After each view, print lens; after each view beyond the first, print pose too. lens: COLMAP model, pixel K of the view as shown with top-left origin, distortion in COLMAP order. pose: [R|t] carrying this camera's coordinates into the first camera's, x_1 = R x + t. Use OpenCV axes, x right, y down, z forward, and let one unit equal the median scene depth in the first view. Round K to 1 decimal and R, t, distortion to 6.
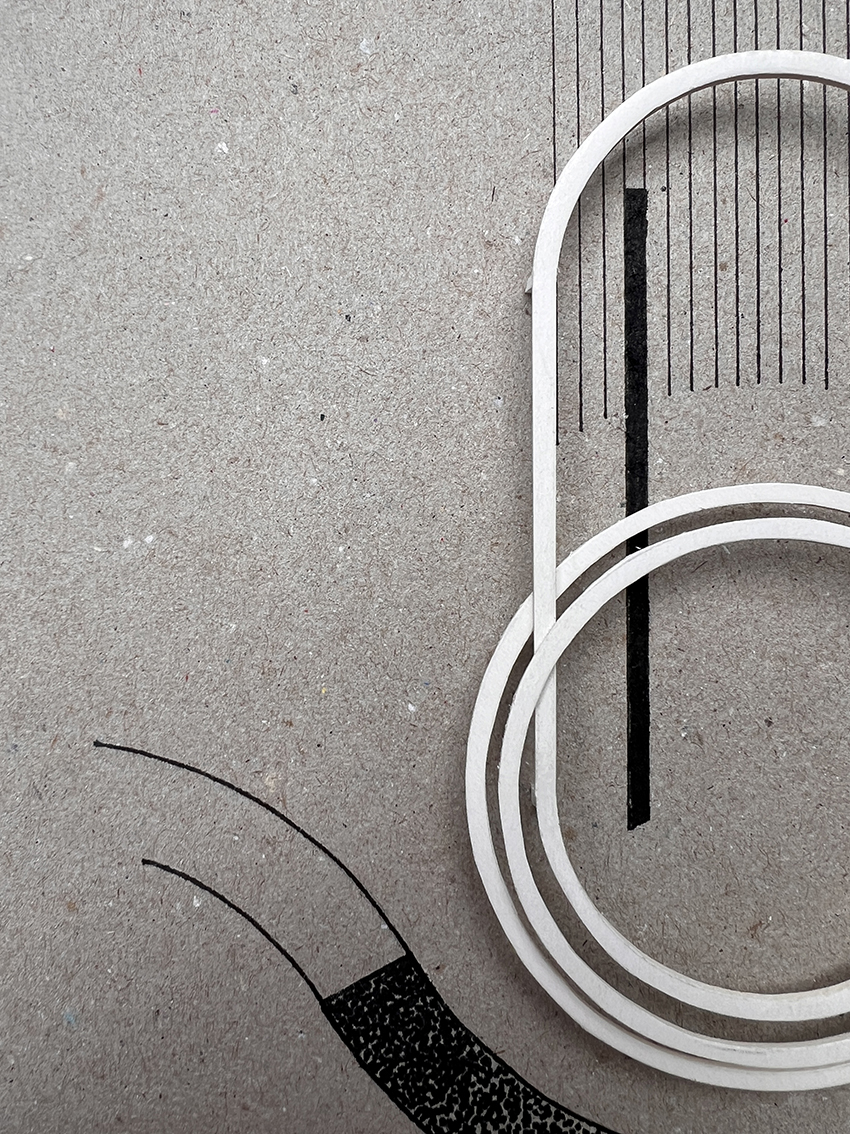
lens RADIAL K [[856.0, 0, 424.6], [0, 856.0, 567.7], [0, 0, 1]] dist [-0.006305, -0.000902]
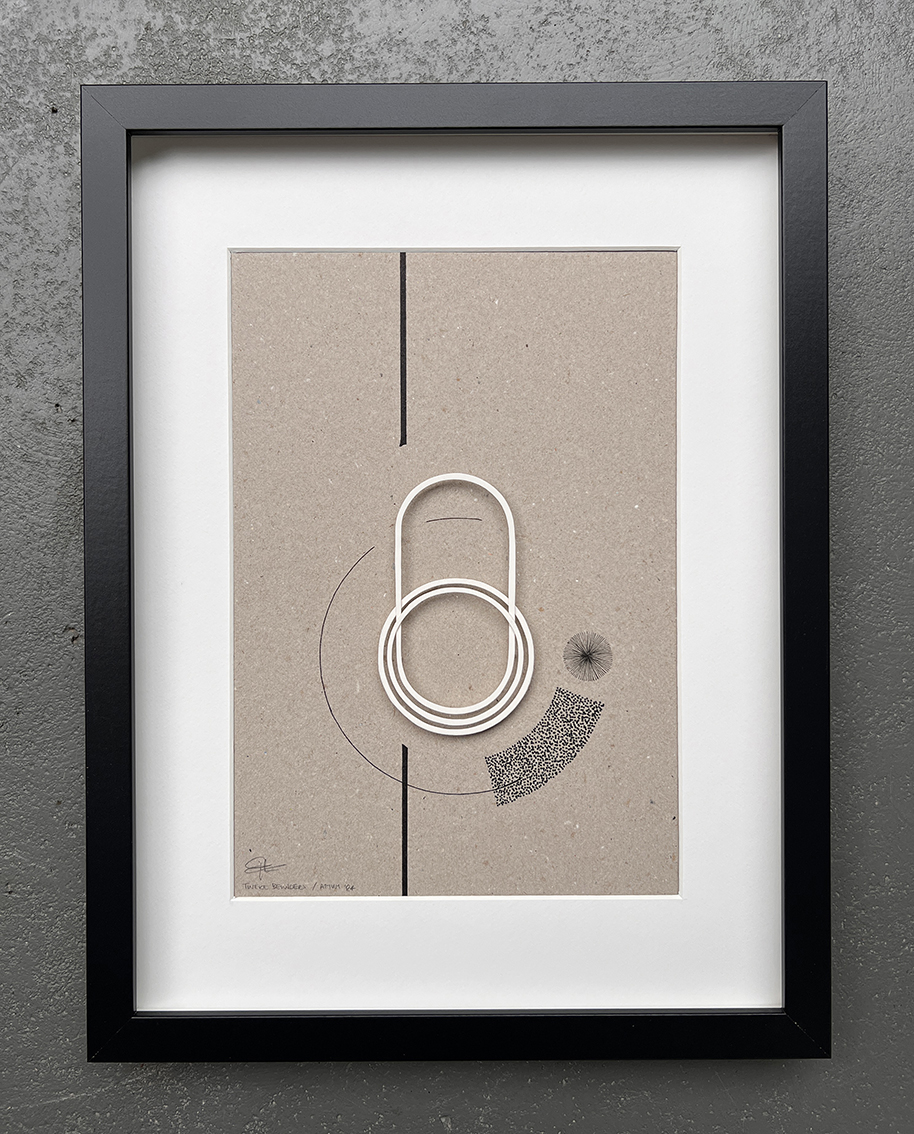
lens RADIAL K [[944.5, 0, 456.3], [0, 944.5, 568.3], [0, 0, 1]] dist [0.001435, 0.000022]
pose [[0.983835, 0.006071, 0.178976, -0.419644], [-0.002502, 0.999794, -0.020161, -0.067606], [-0.179061, 0.019387, 0.983647, -3.686562]]
